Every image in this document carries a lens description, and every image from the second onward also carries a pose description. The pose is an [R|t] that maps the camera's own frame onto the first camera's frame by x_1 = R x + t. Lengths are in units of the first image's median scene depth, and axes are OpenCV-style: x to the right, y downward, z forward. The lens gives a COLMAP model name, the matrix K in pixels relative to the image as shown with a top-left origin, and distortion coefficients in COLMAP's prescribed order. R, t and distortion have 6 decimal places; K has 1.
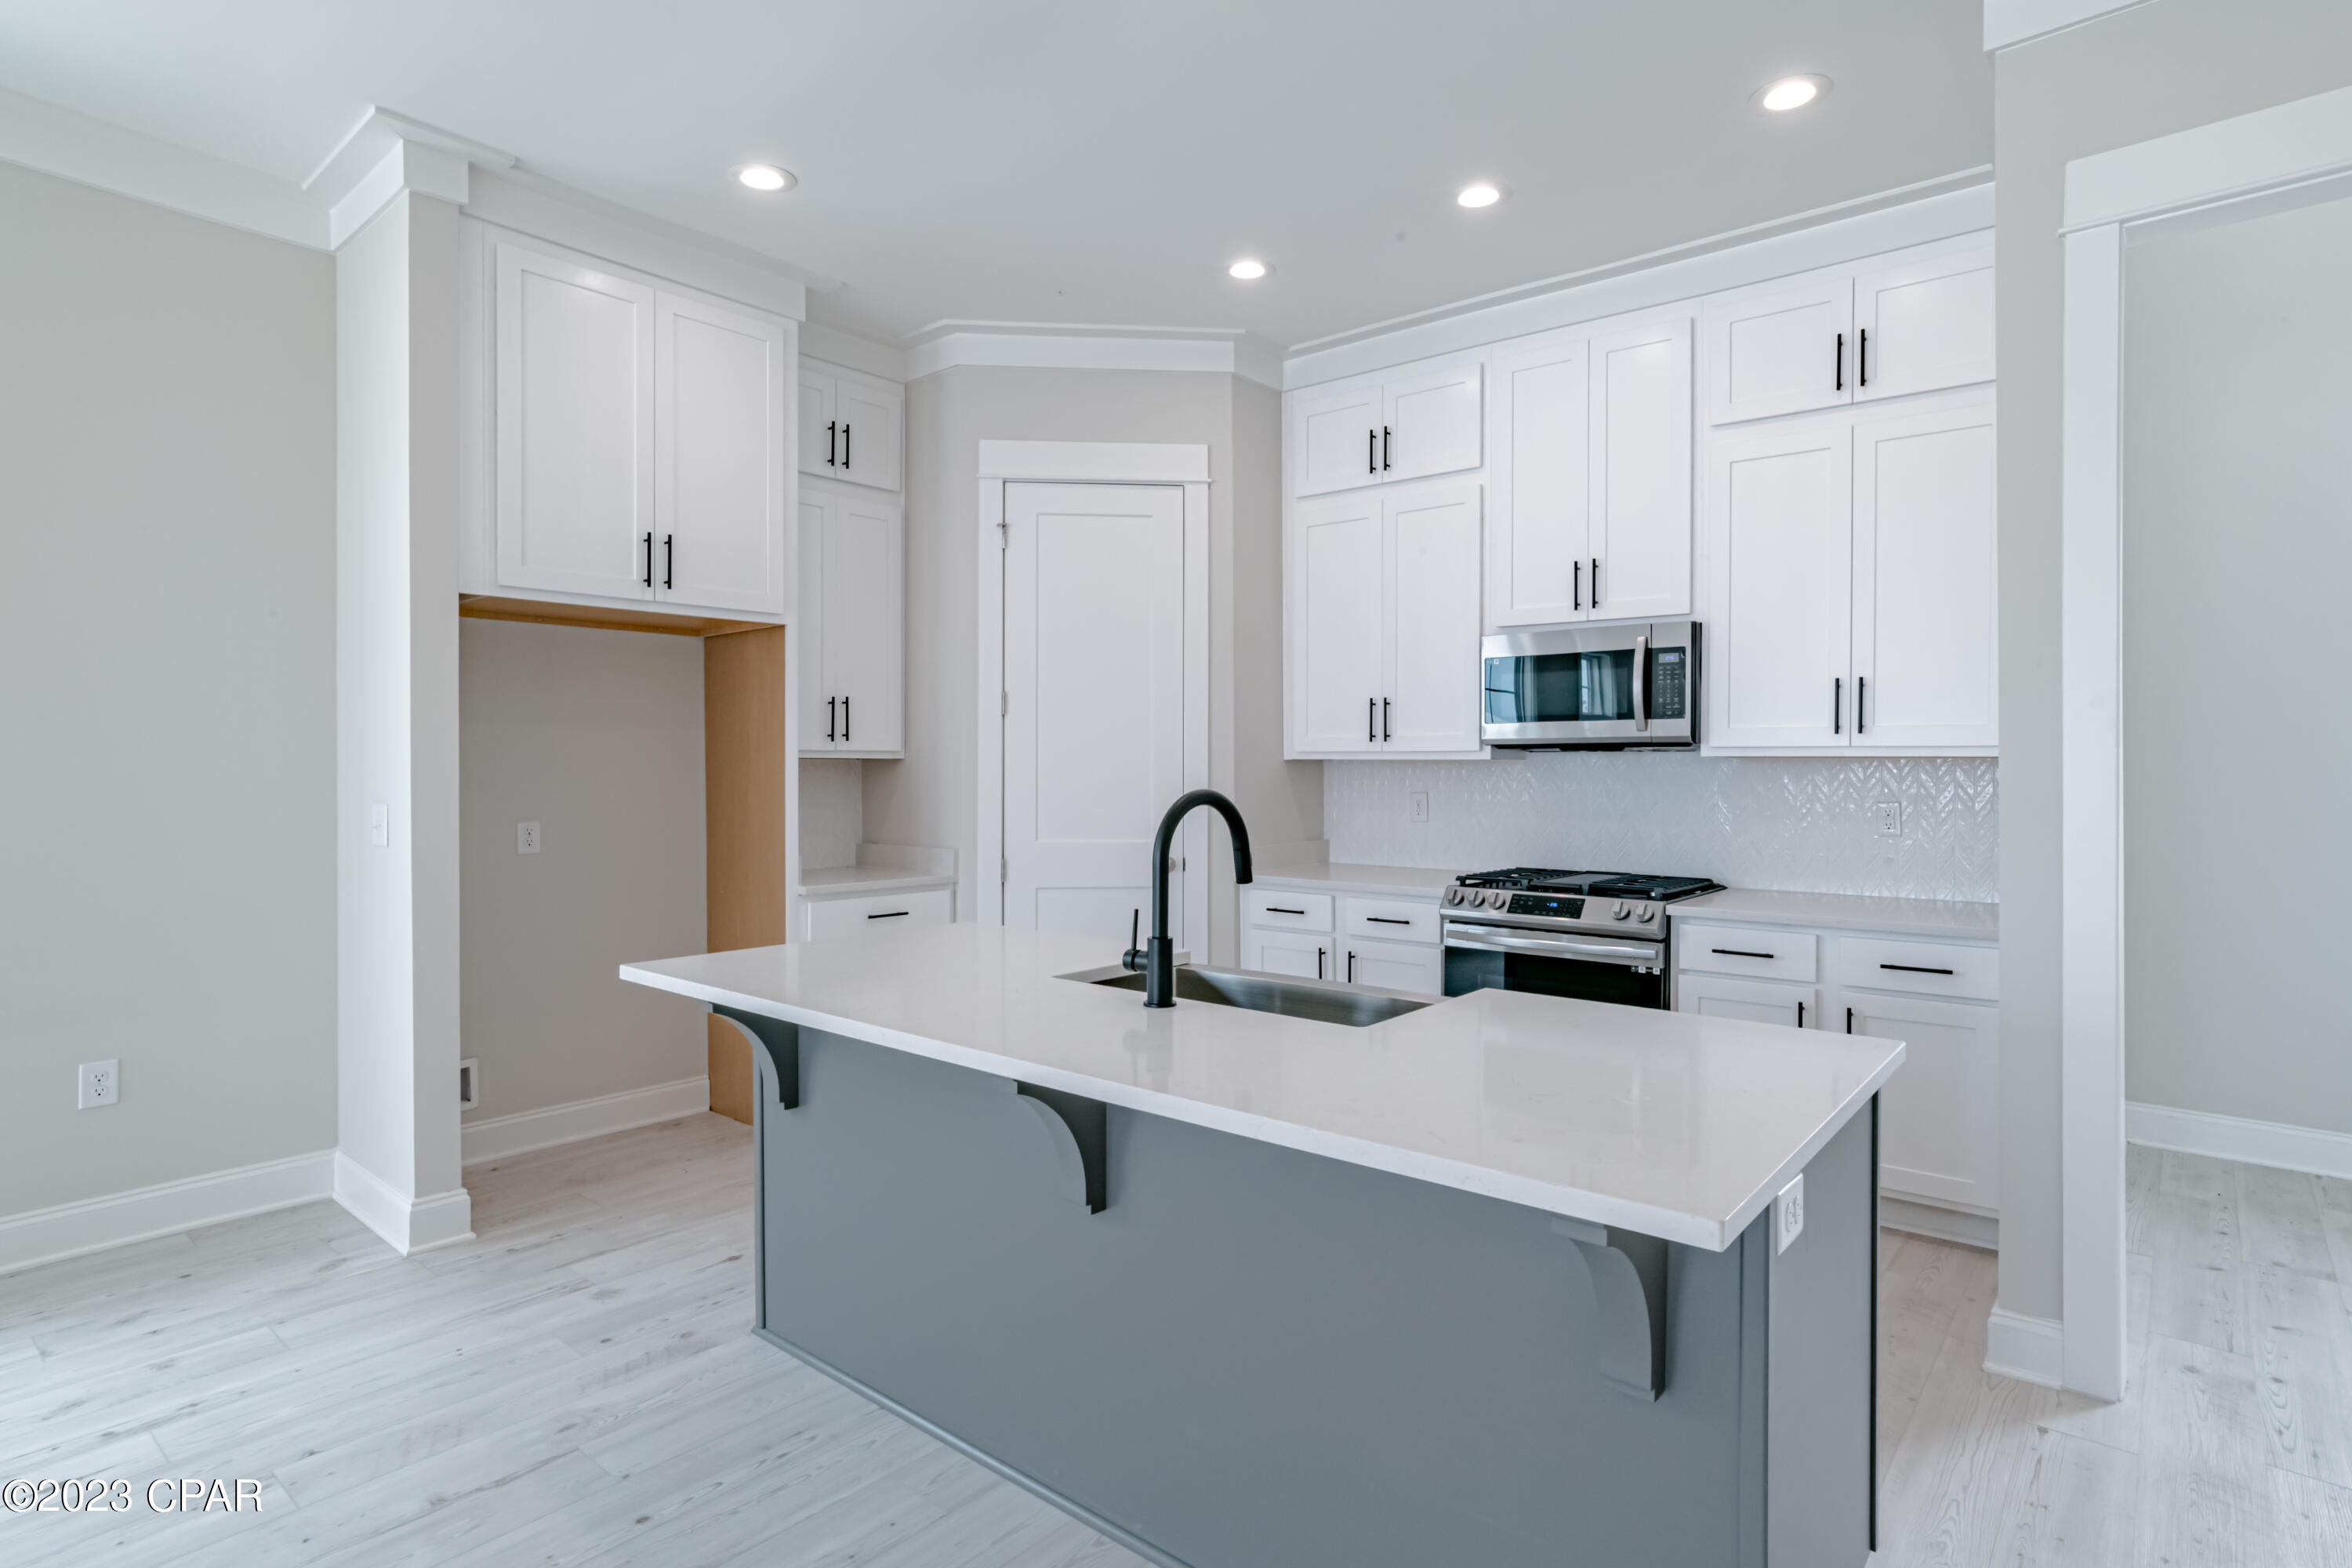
lens RADIAL K [[1182.7, 0, 1186.4], [0, 1182.7, 781.2], [0, 0, 1]] dist [-0.027758, 0.022799]
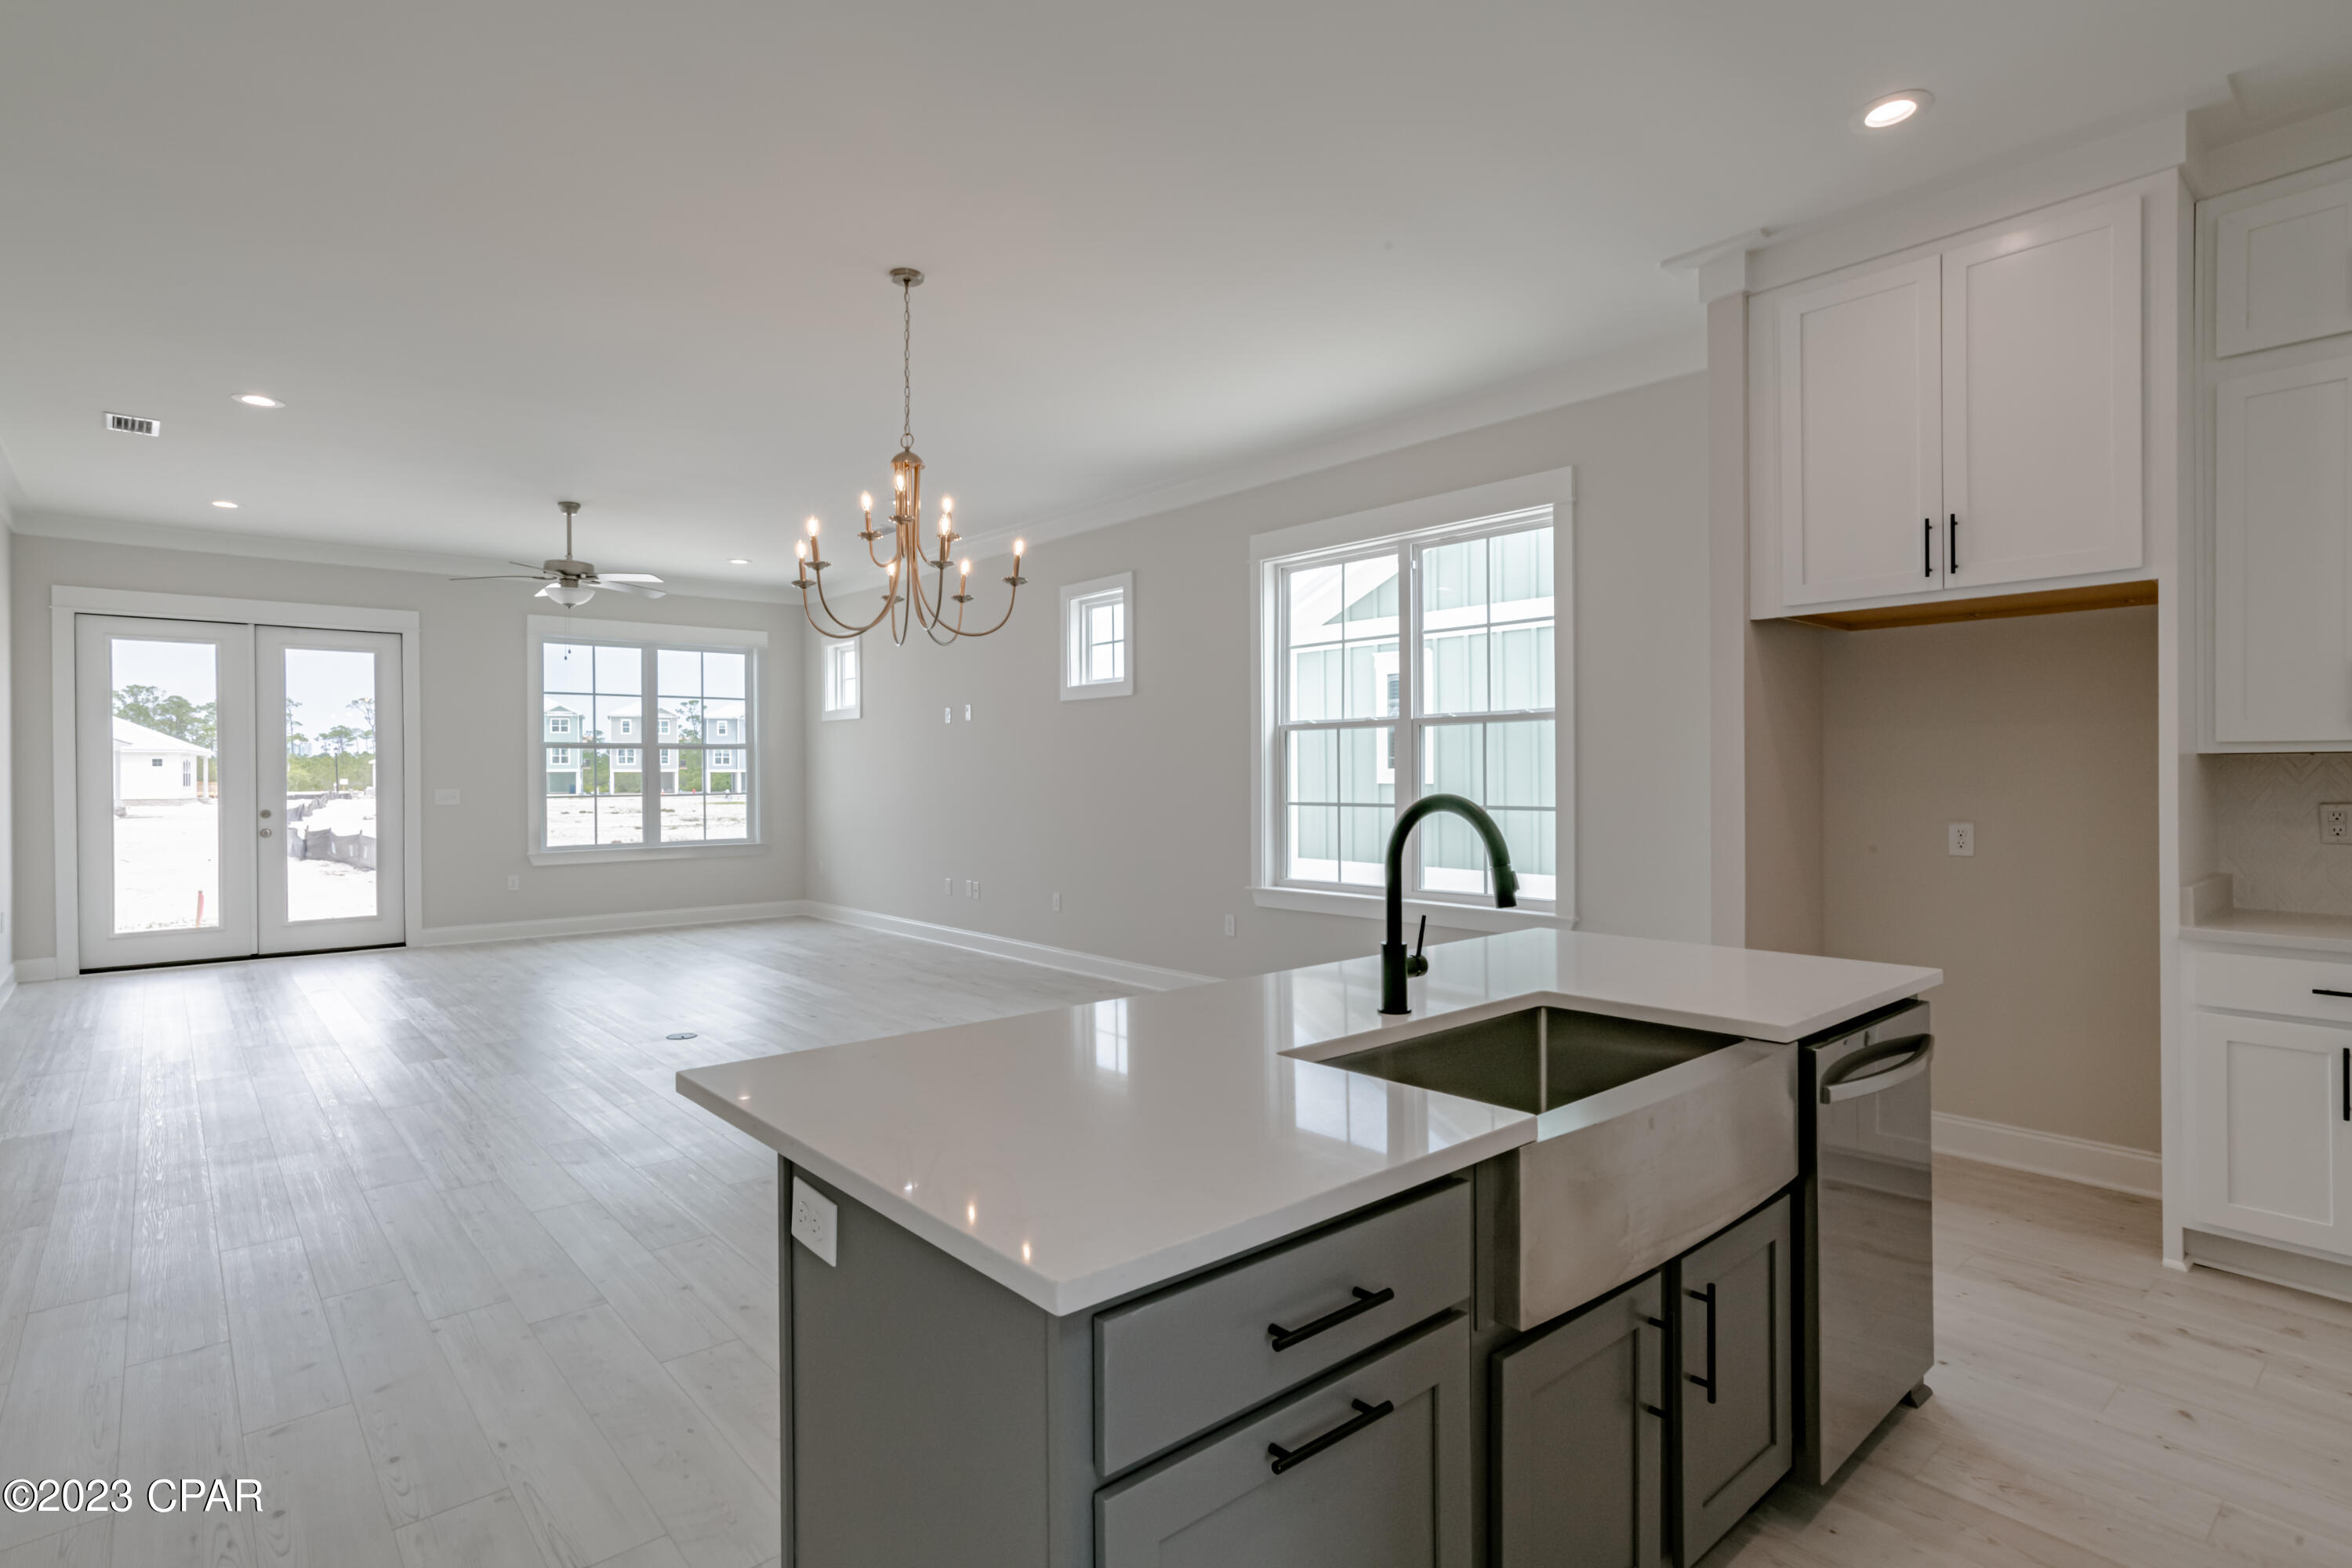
lens RADIAL K [[1182.7, 0, 1190.9], [0, 1182.7, 776.4], [0, 0, 1]] dist [-0.027758, 0.022799]
pose [[-0.146272, 0.002558, -0.989241, 0.505051], [-0.006247, 0.999974, 0.003509, -0.004114], [0.989225, 0.006693, -0.146252, 0.501083]]
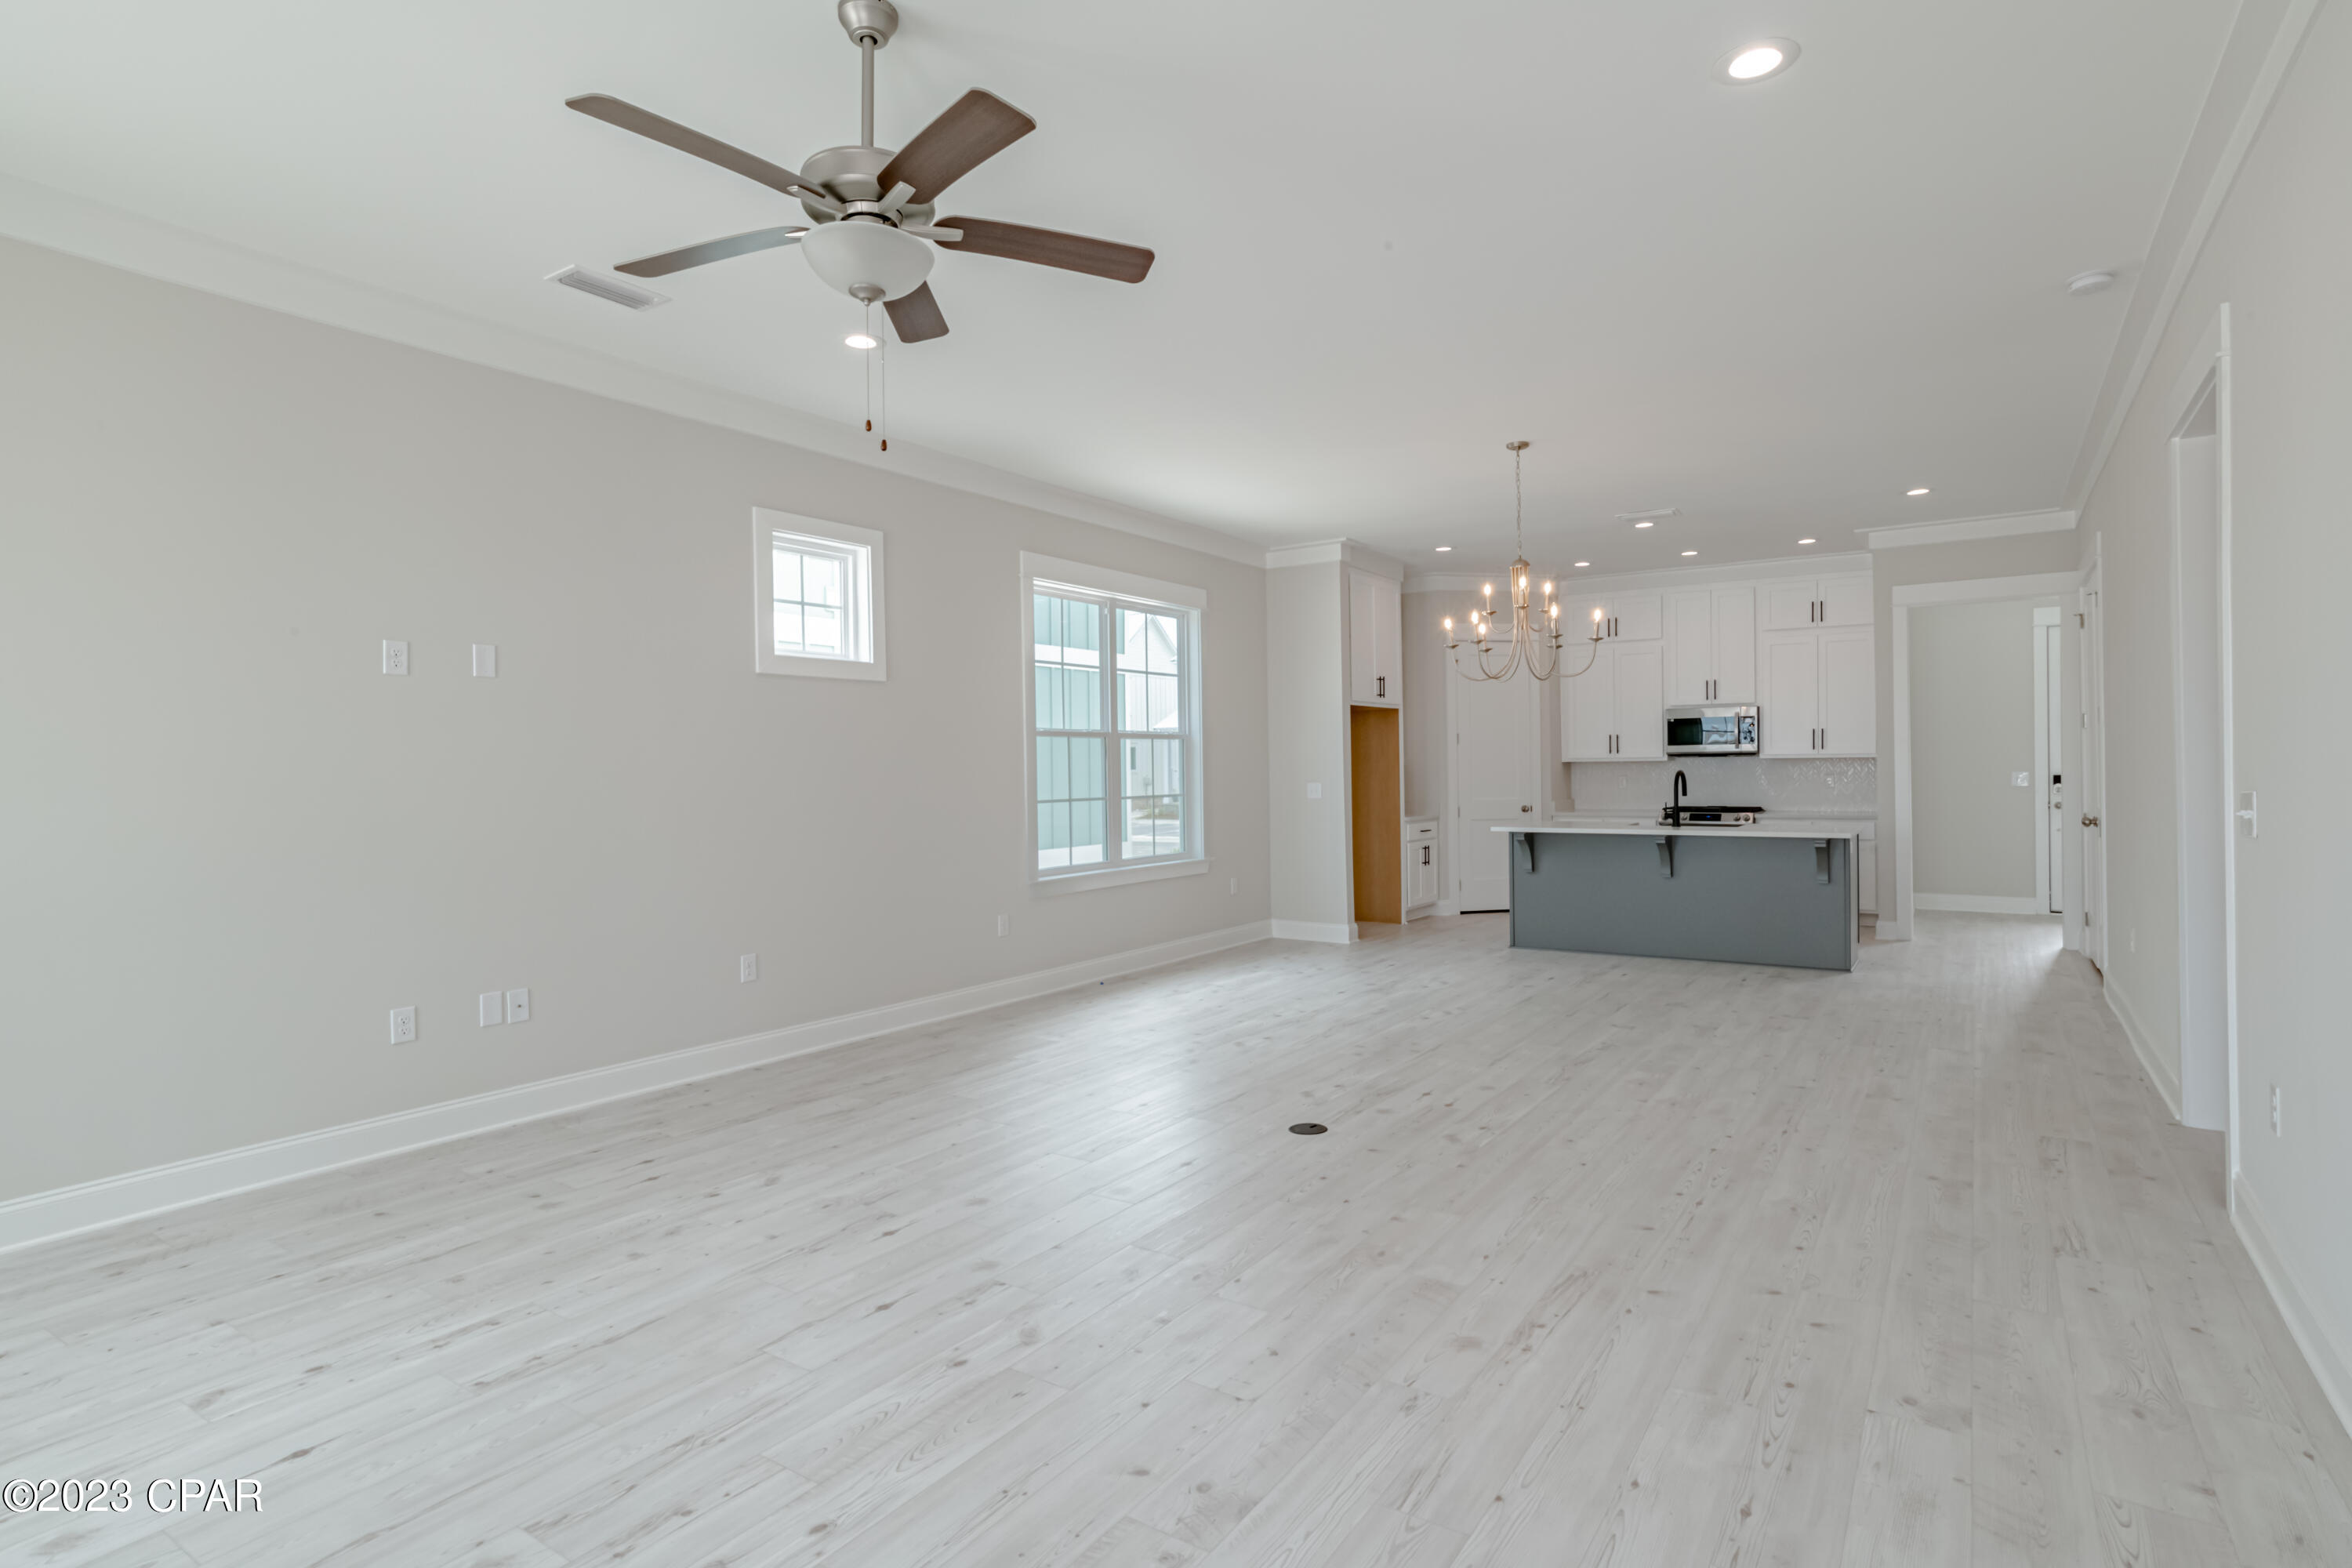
lens RADIAL K [[1182.7, 0, 1191.4], [0, 1182.7, 777.6], [0, 0, 1]] dist [-0.027758, 0.022799]
pose [[0.993720, -0.015089, 0.110871, -1.036551], [0.015644, 0.999869, -0.004141, 0.011585], [-0.110794, 0.005849, 0.993826, -1.353372]]
